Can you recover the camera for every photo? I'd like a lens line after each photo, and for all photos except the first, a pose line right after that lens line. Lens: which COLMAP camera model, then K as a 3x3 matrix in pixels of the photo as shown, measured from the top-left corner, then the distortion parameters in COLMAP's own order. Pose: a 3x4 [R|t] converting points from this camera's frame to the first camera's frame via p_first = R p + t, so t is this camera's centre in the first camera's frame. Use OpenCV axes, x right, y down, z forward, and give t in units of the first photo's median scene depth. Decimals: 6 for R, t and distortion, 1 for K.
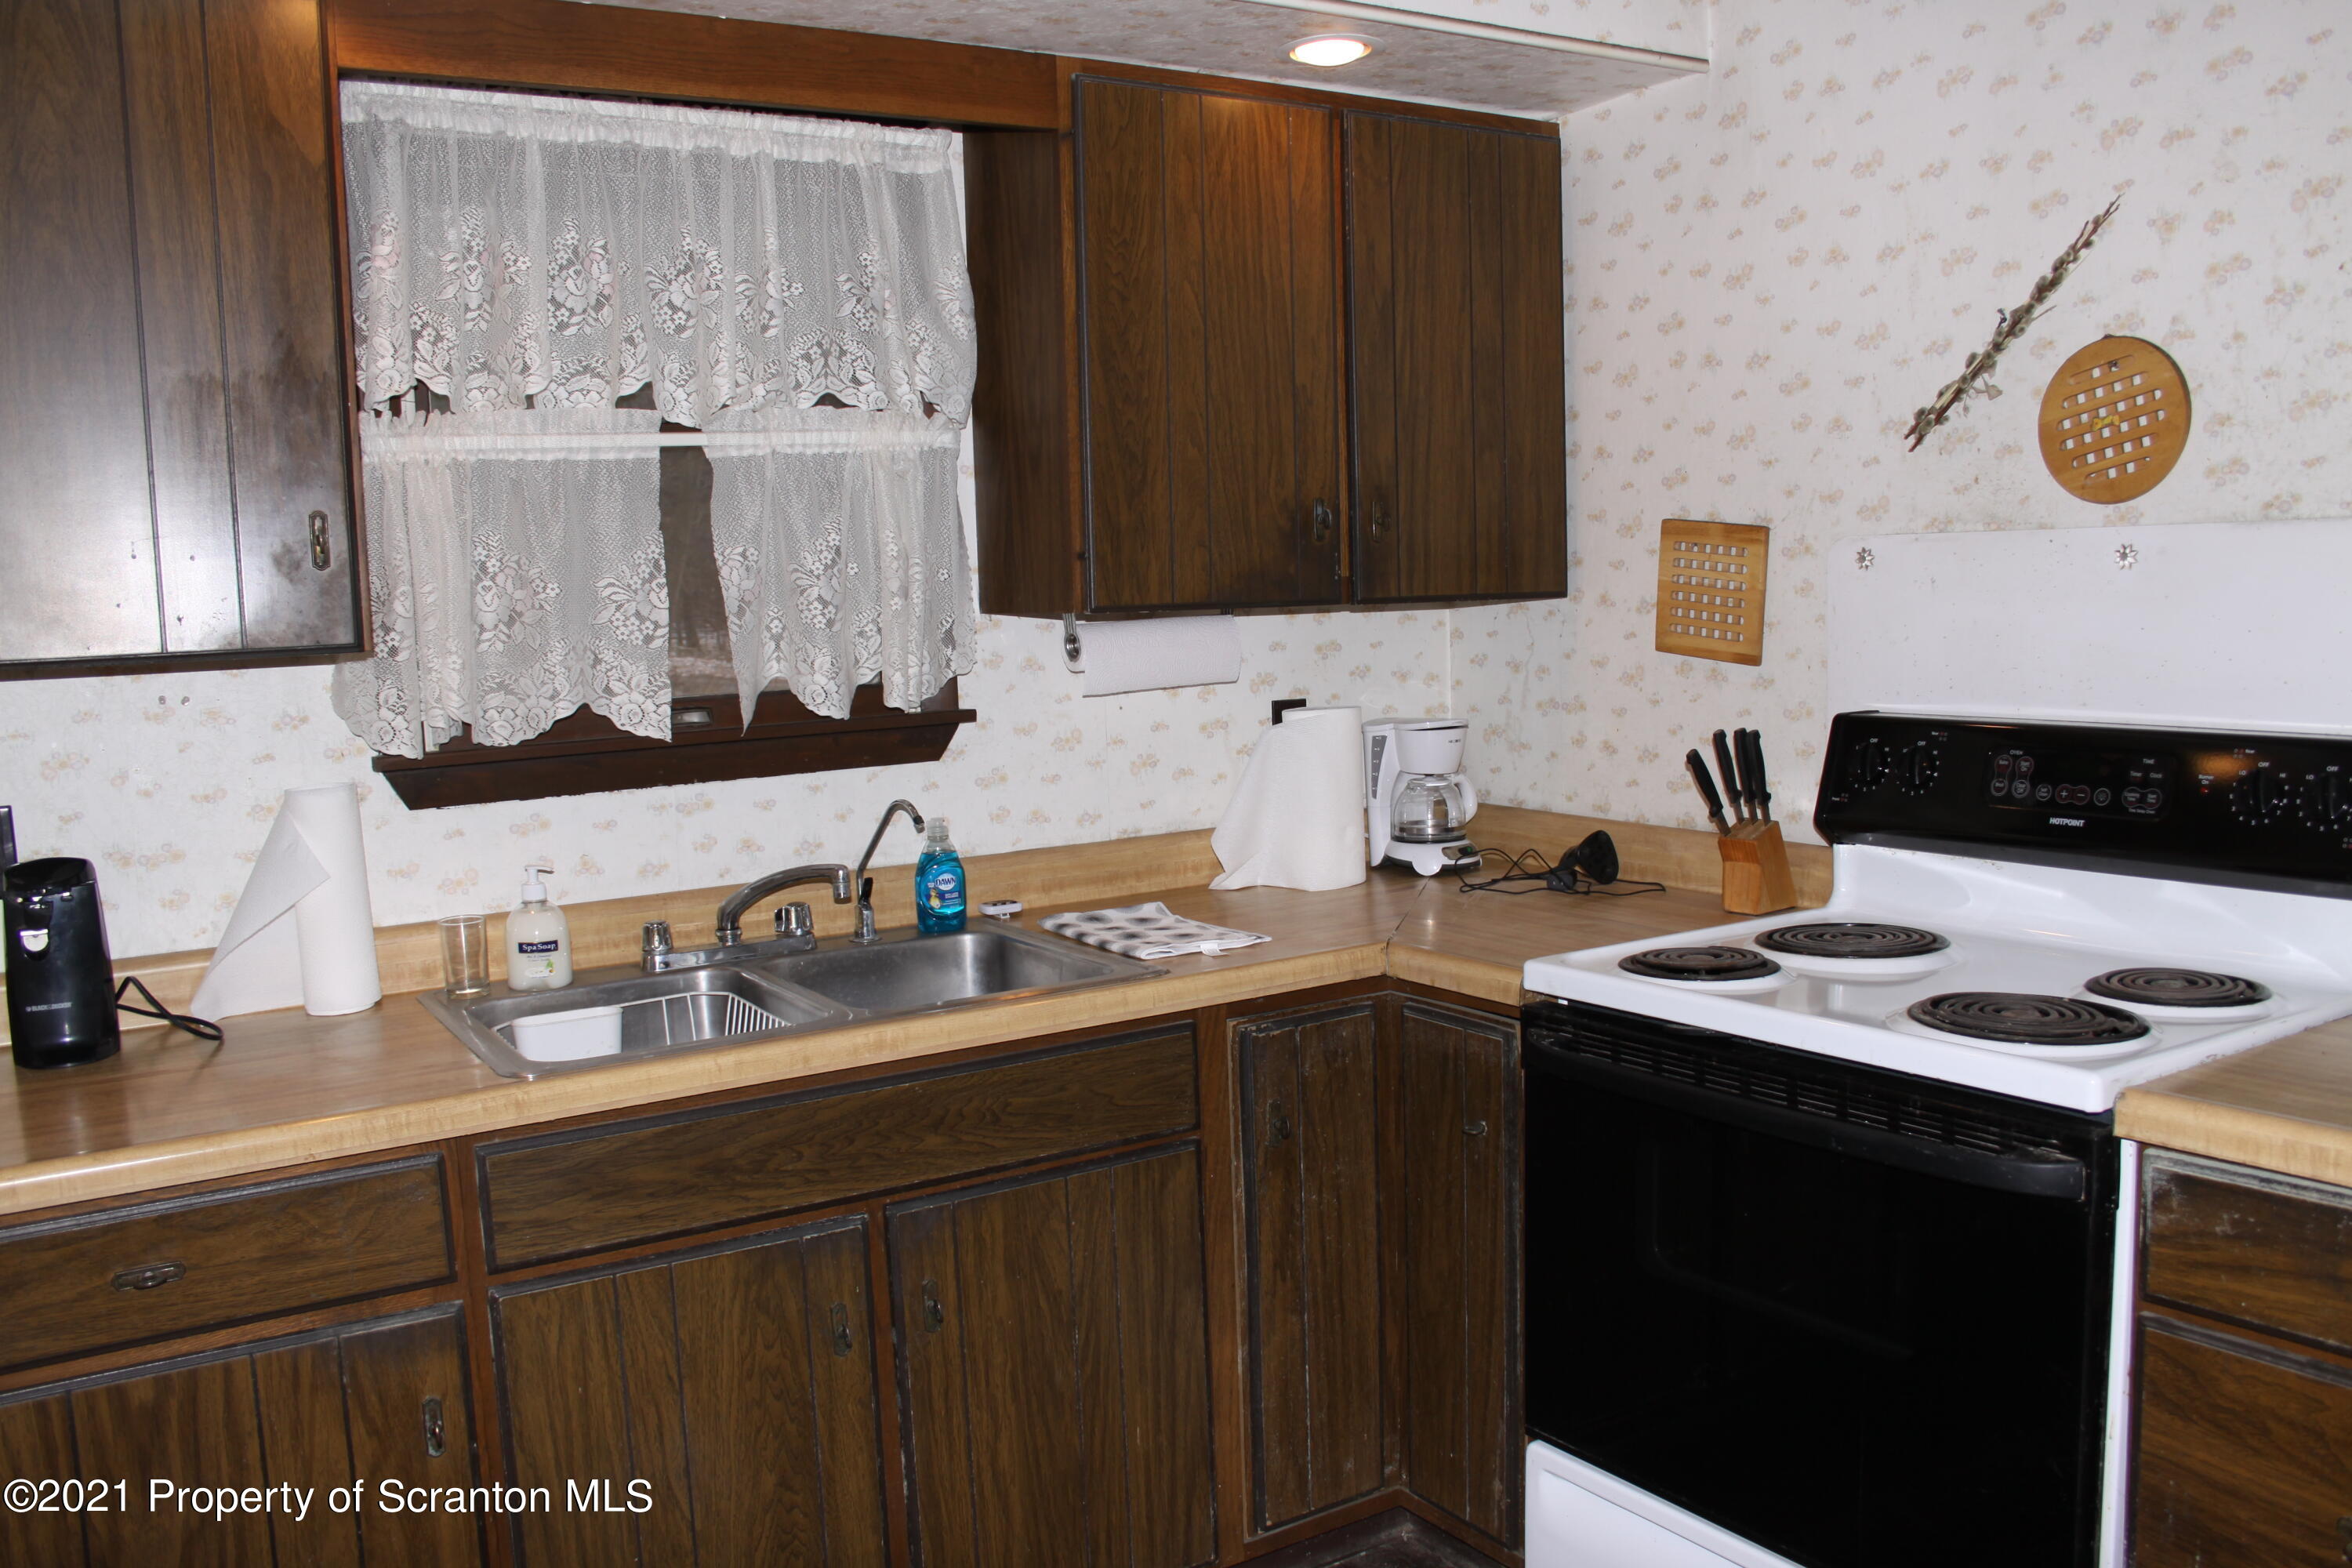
lens RADIAL K [[1947.0, 0, 1176.7], [0, 1947.0, 789.4], [0, 0, 1]] dist [-0.149656, 0.126130]
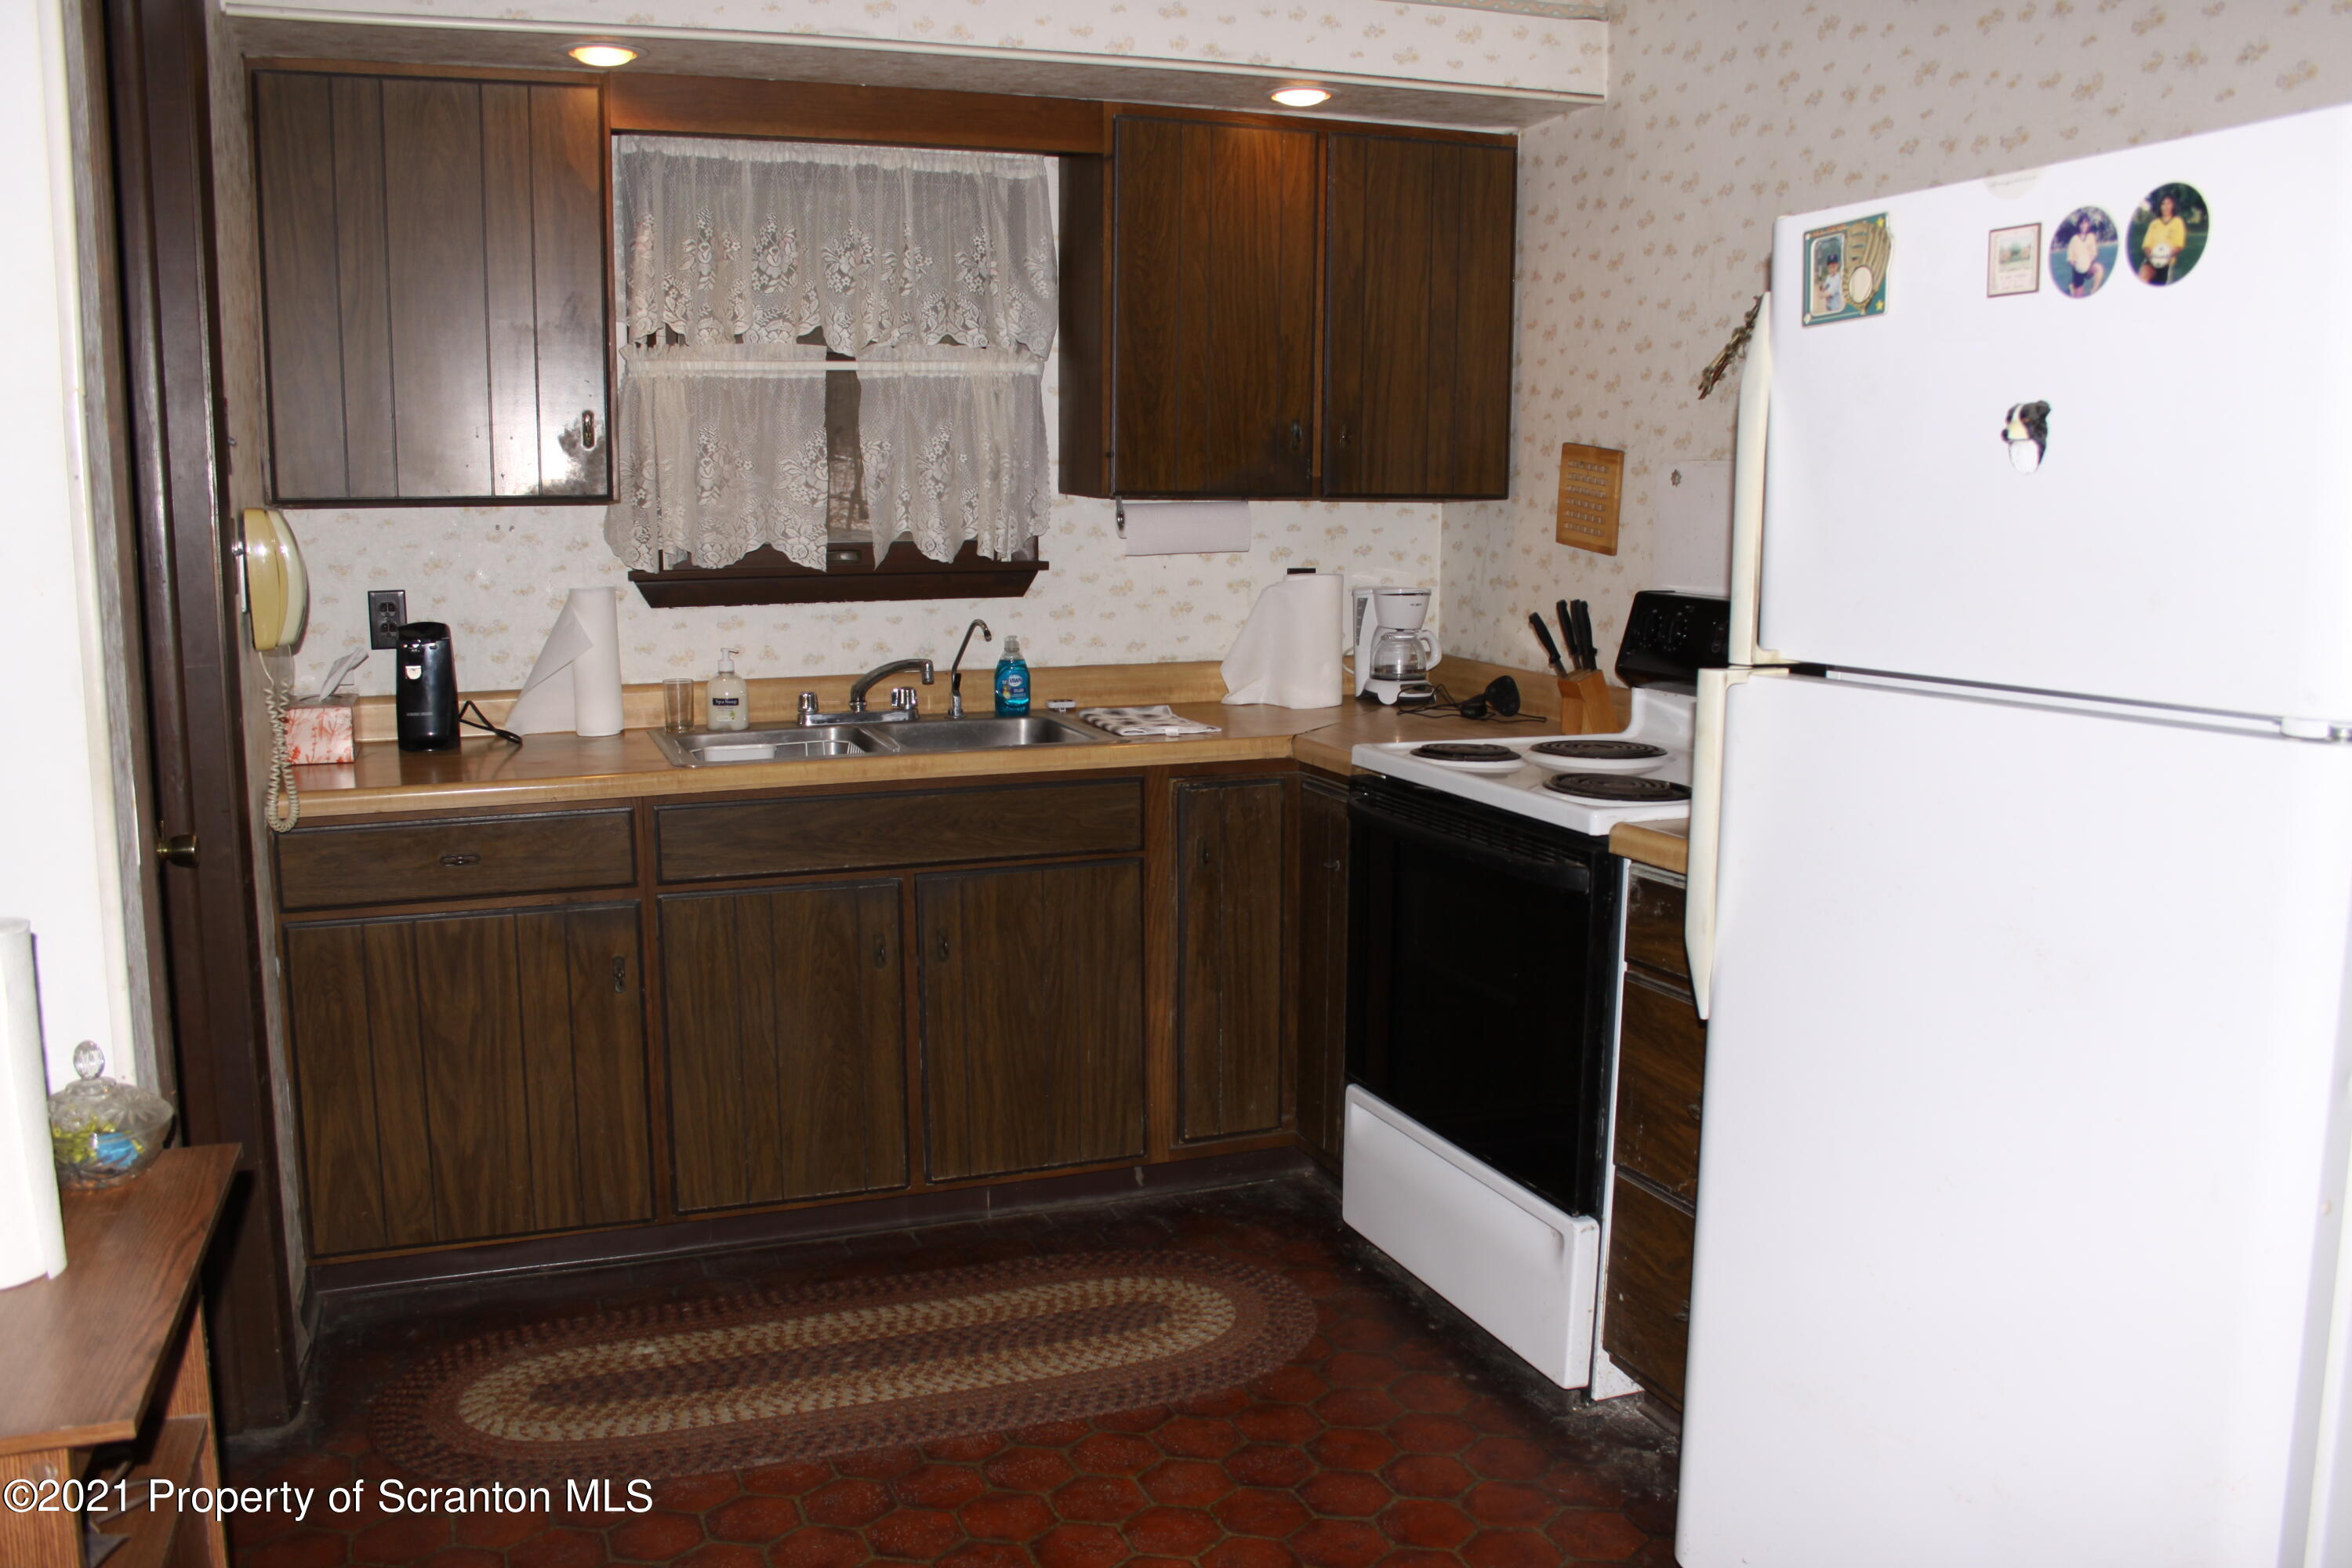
lens RADIAL K [[1947.0, 0, 1180.7], [0, 1947.0, 784.7], [0, 0, 1]] dist [-0.149656, 0.126130]
pose [[0.980708, 0.067021, -0.183633, 0.294630], [-0.057371, 0.996703, 0.057375, 0.038218], [0.186872, -0.045732, 0.981319, -0.418570]]
